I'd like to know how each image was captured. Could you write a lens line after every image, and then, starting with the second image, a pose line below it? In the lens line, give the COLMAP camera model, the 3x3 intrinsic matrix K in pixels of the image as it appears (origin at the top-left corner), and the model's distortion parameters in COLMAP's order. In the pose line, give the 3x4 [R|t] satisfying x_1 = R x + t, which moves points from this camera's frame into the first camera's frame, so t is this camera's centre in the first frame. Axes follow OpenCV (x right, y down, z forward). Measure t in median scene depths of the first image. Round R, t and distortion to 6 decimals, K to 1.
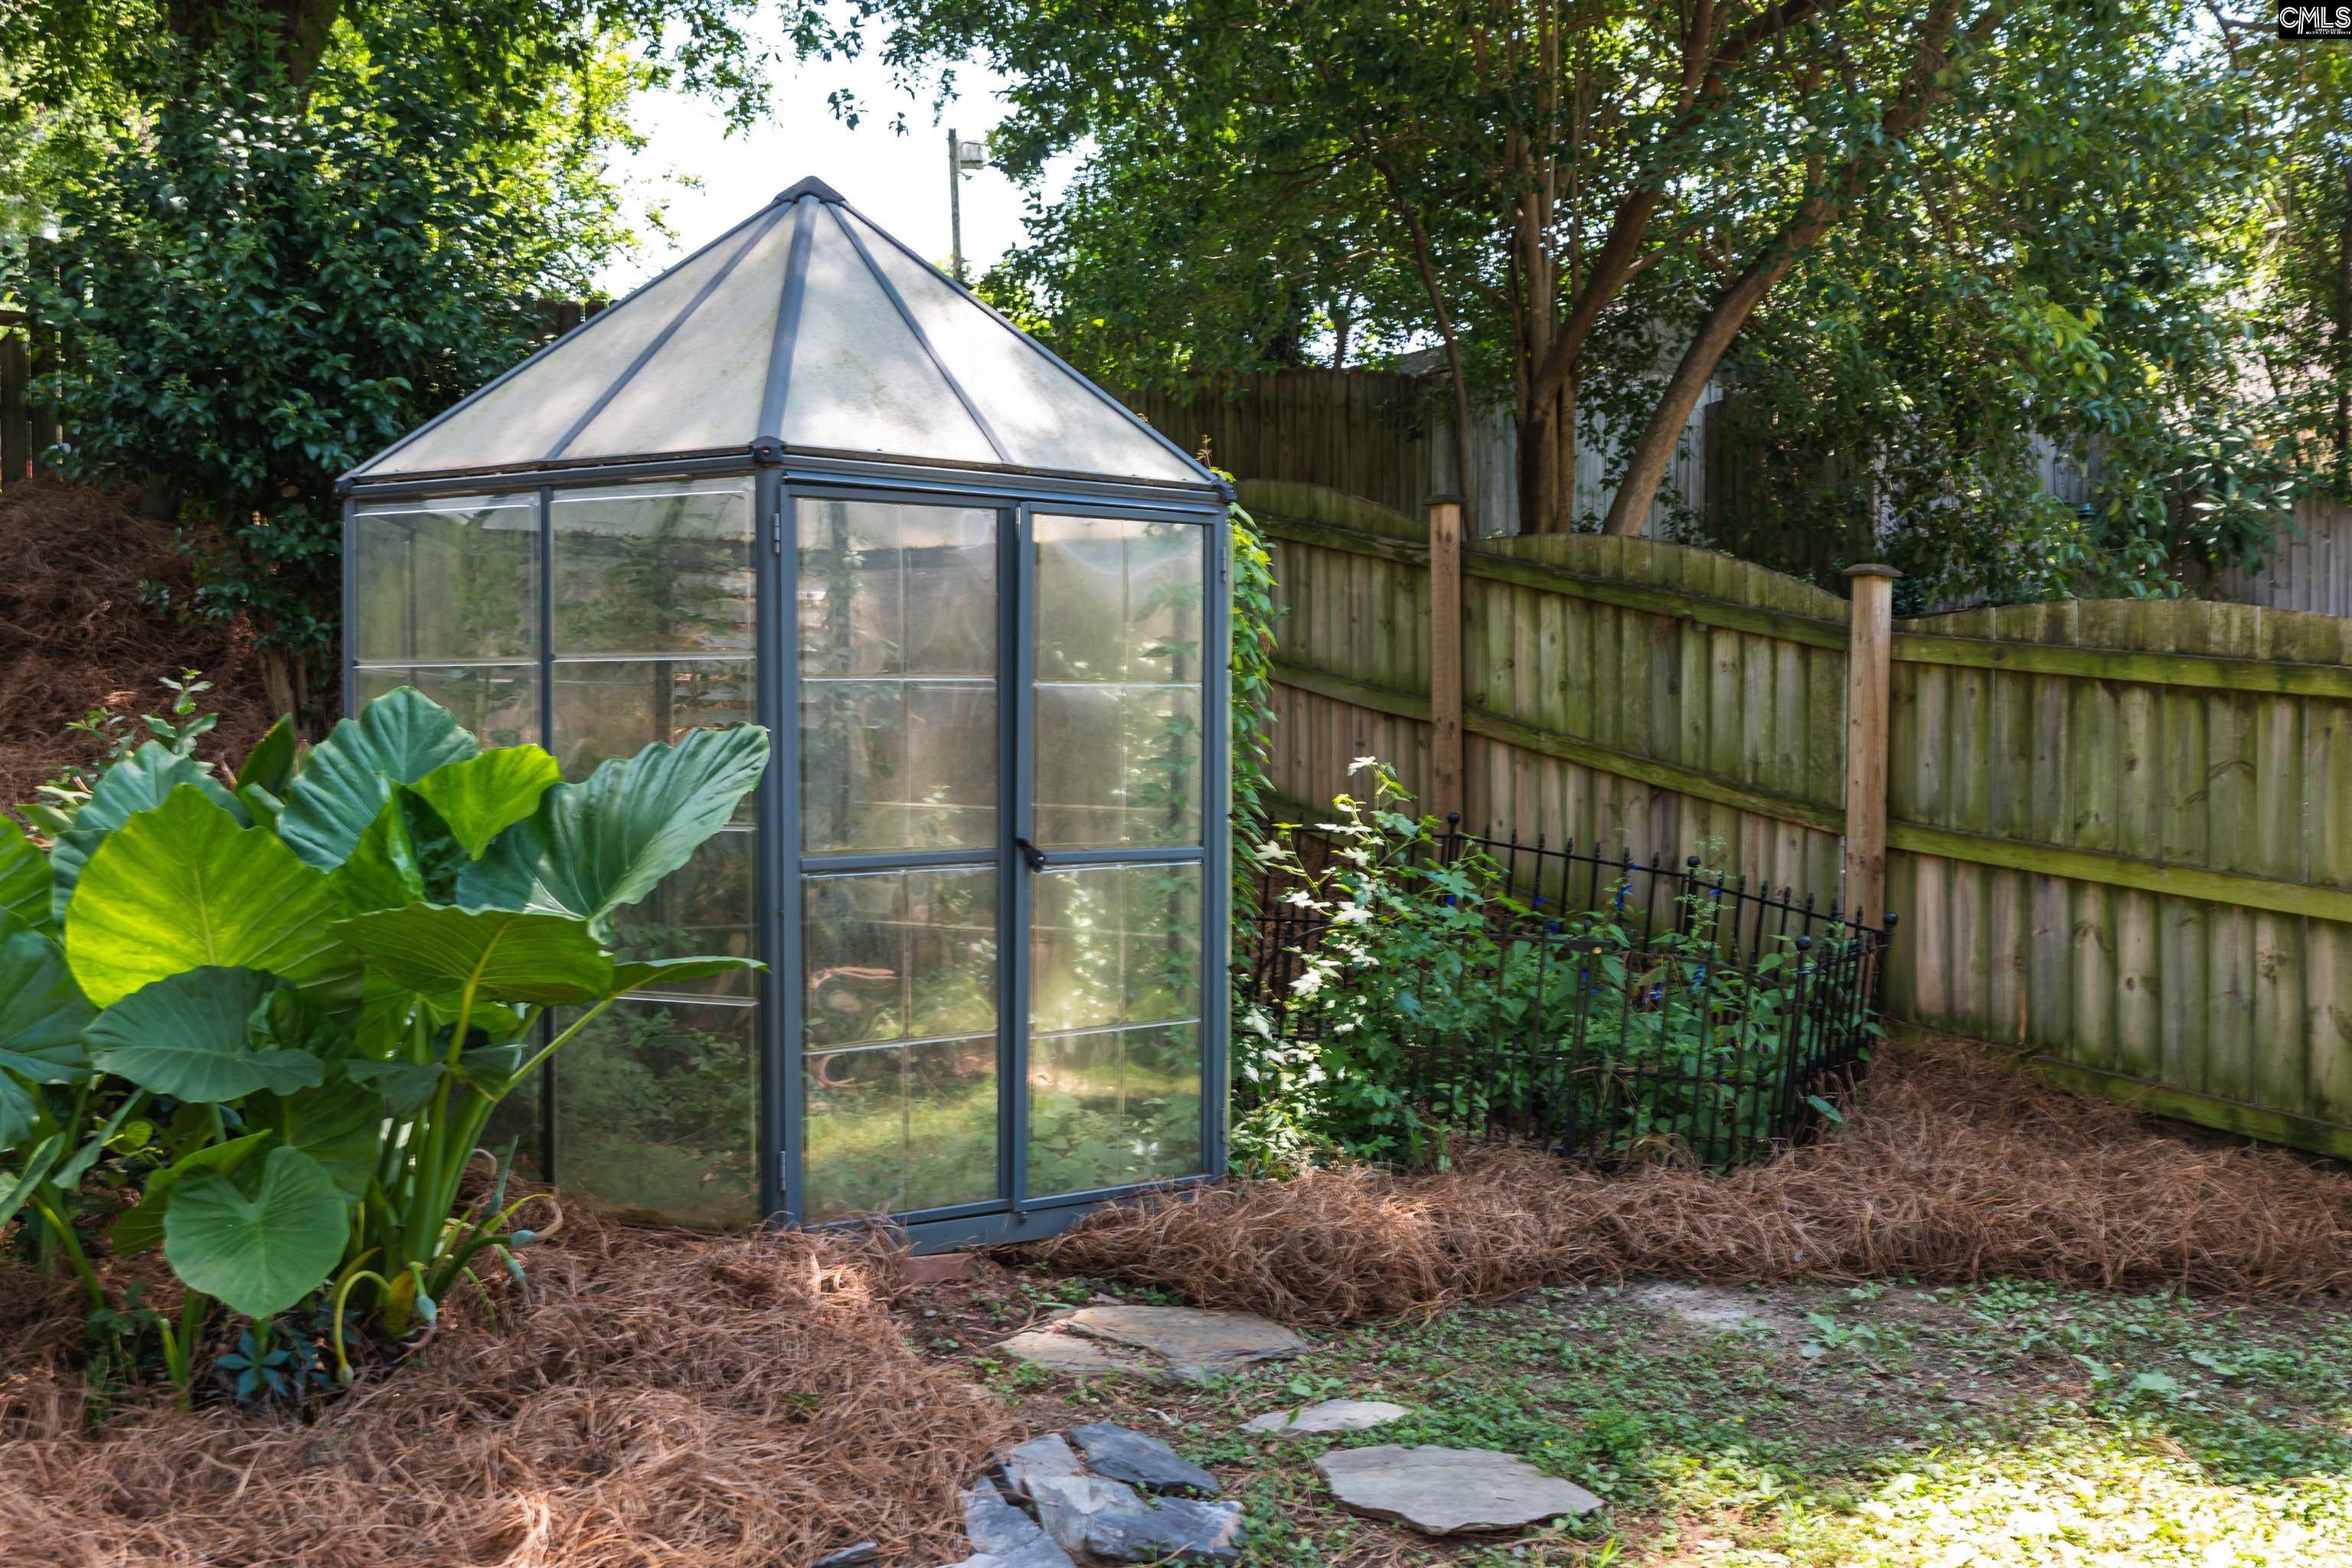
lens RADIAL K [[2275.0, 0, 1175.2], [0, 2275.0, 769.4], [0, 0, 1]] dist [0.006509, 0.000000]
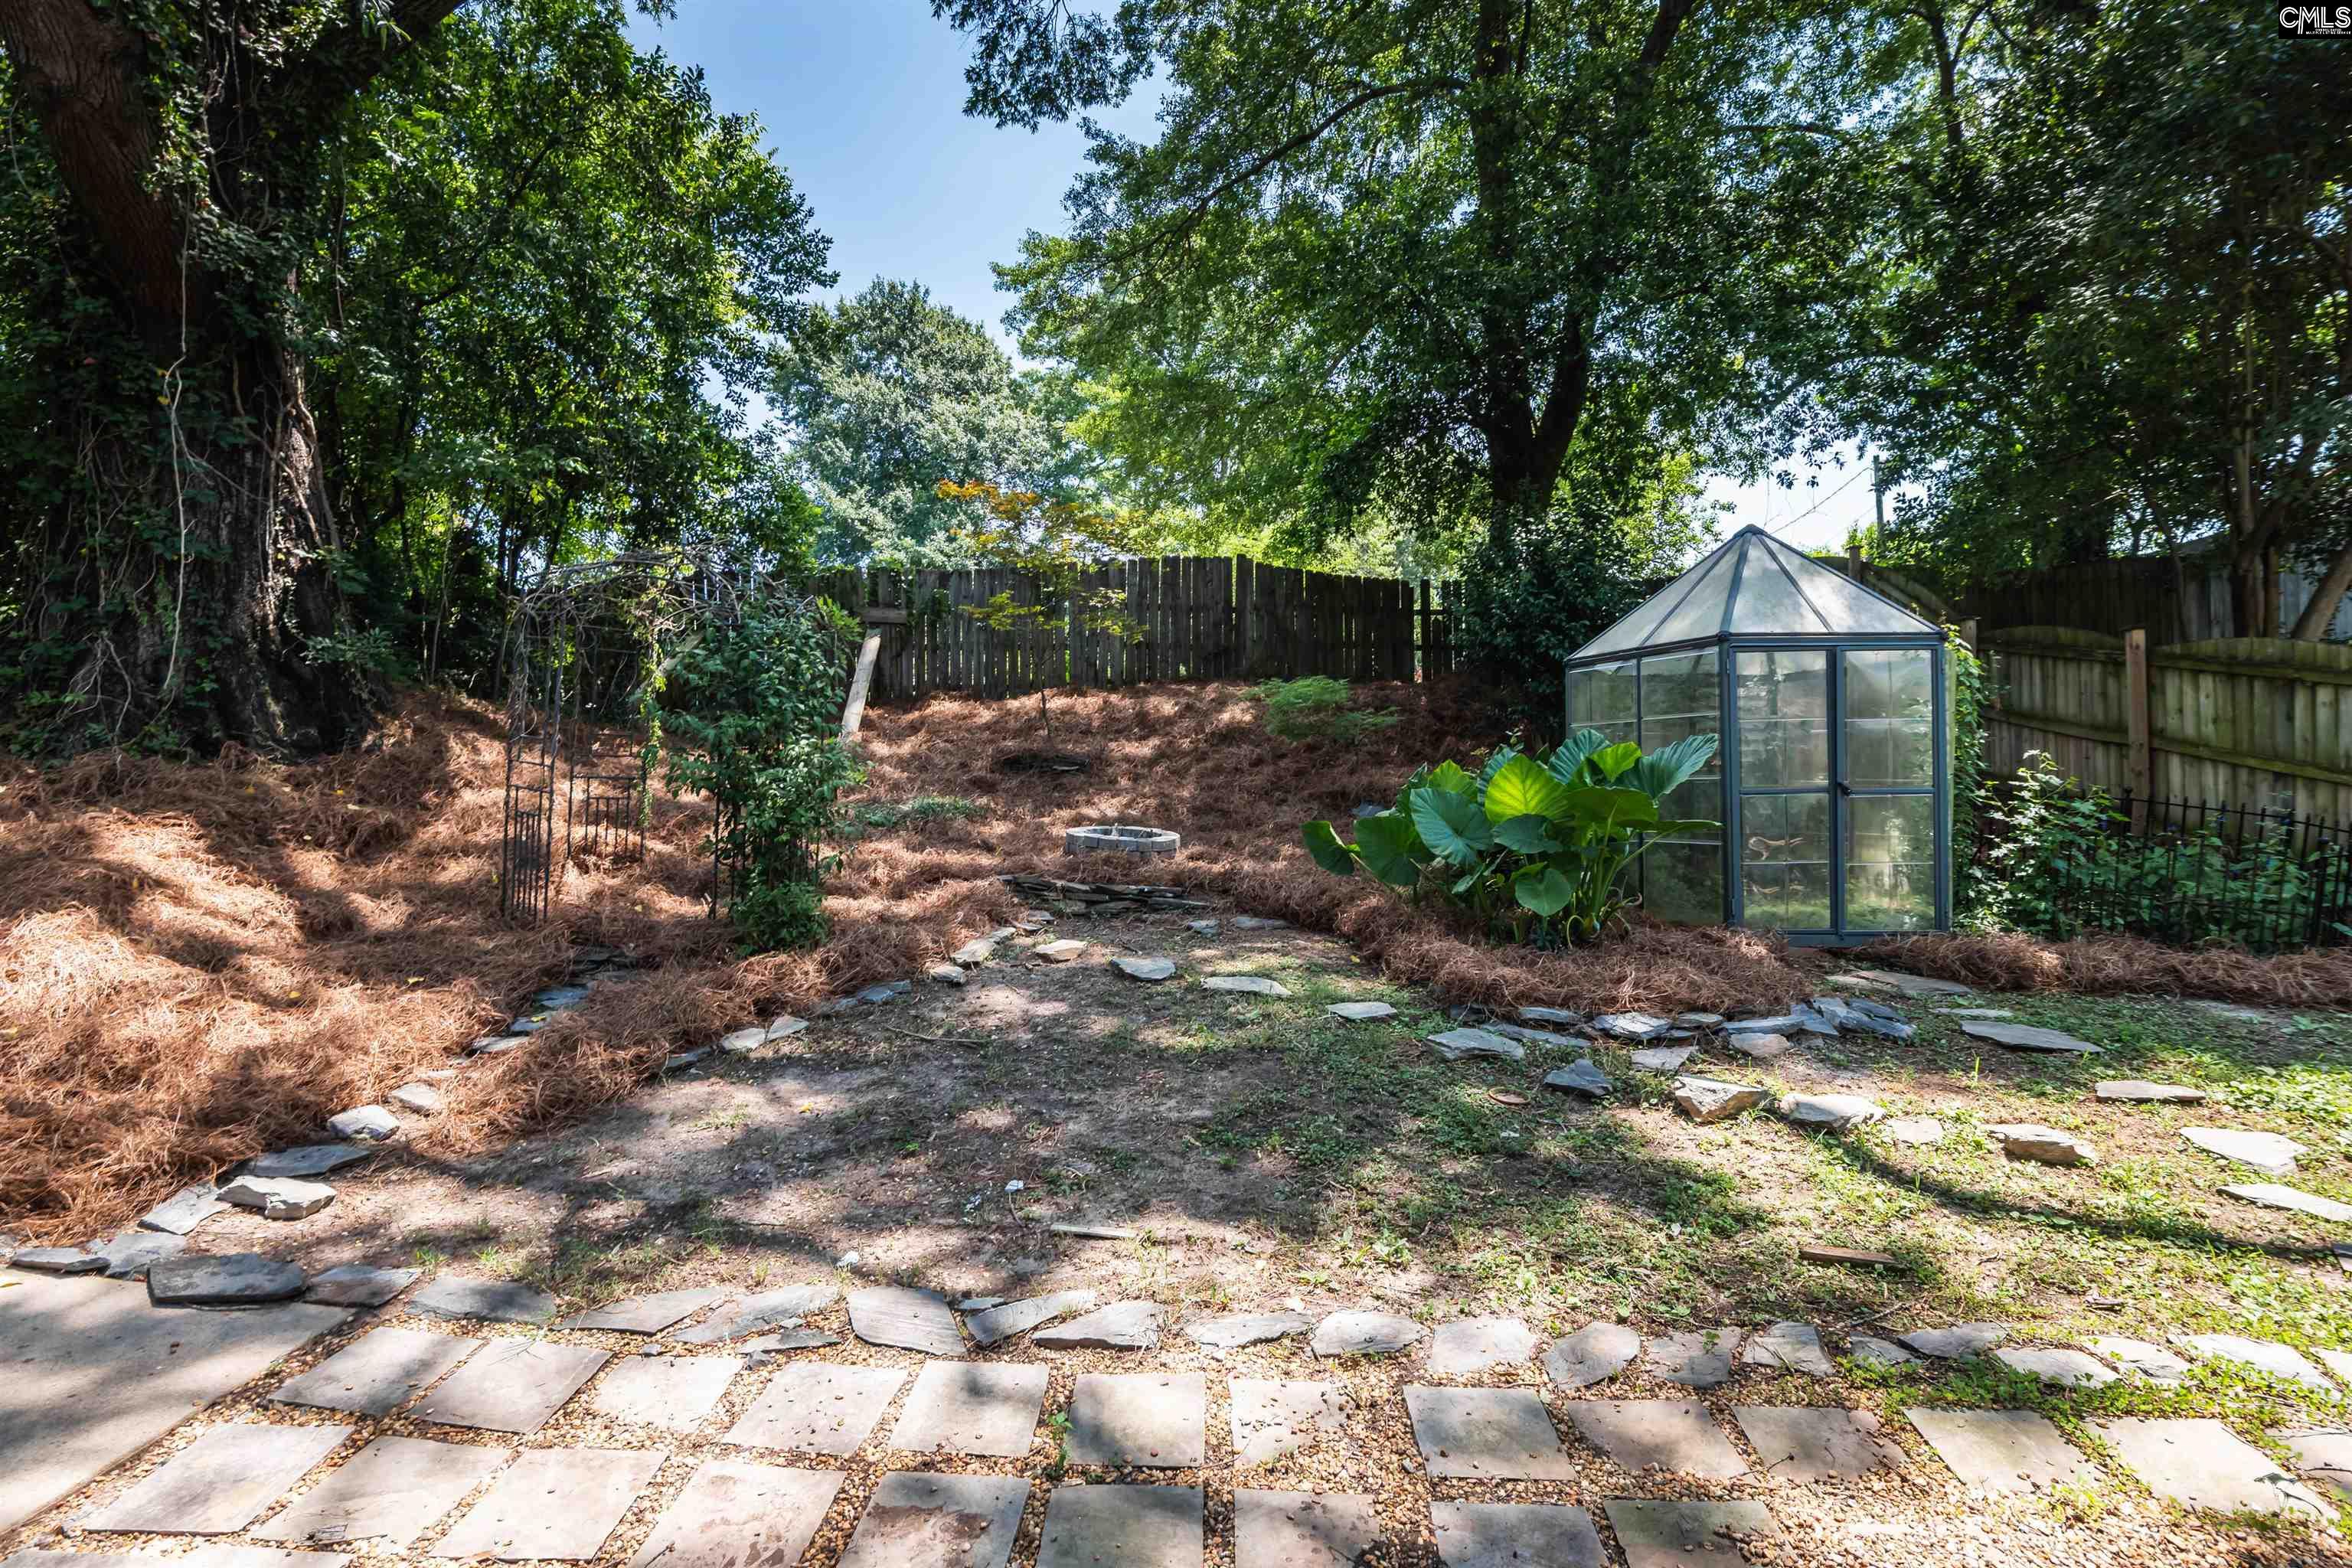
lens RADIAL K [[1086.5, 0, 1185.4], [0, 1086.5, 780.9], [0, 0, 1]] dist [-0.010258, 0.002614]
pose [[0.776882, -0.011982, -0.629533, 0.104157], [-0.001454, 0.999782, -0.020824, 0.046455], [0.629645, 0.017093, 0.776695, -0.310899]]
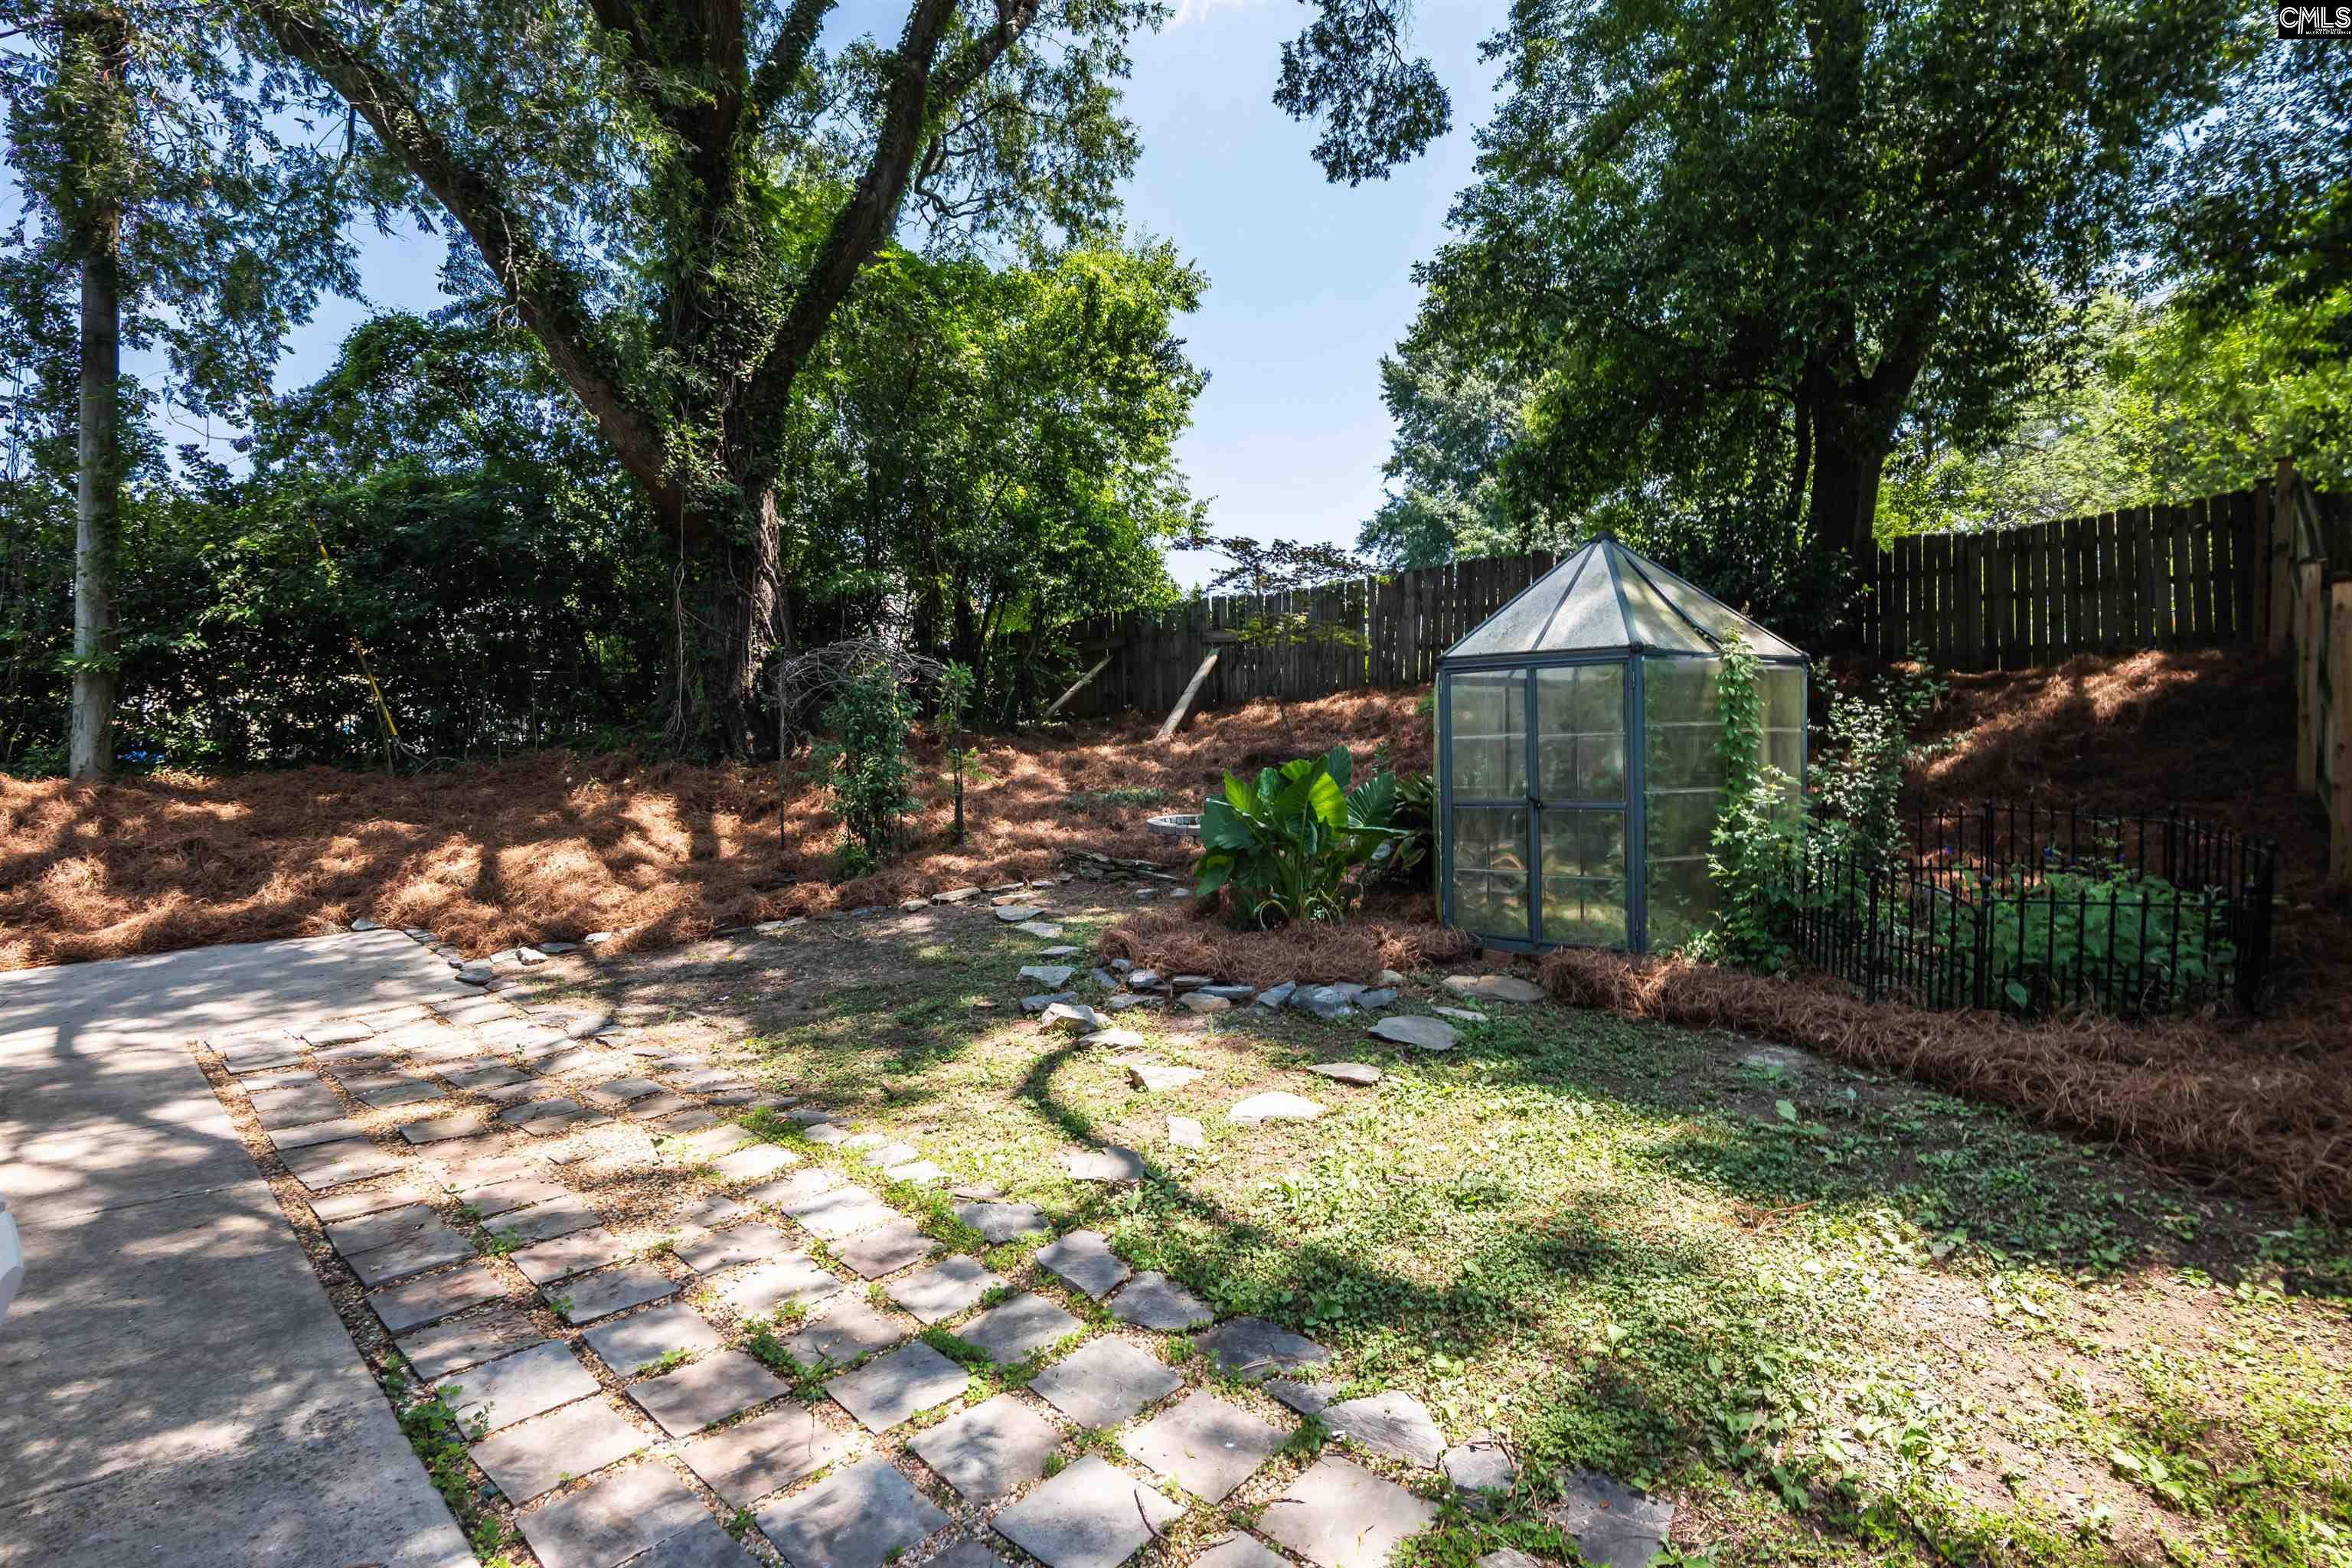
lens RADIAL K [[1086.5, 0, 1182.1], [0, 1086.5, 783.4], [0, 0, 1]] dist [-0.010258, 0.002614]
pose [[0.244706, 0.011542, -0.969529, 0.892490], [-0.013266, 0.999875, 0.008555, 0.008254], [0.969507, 0.010769, 0.244828, 0.277128]]
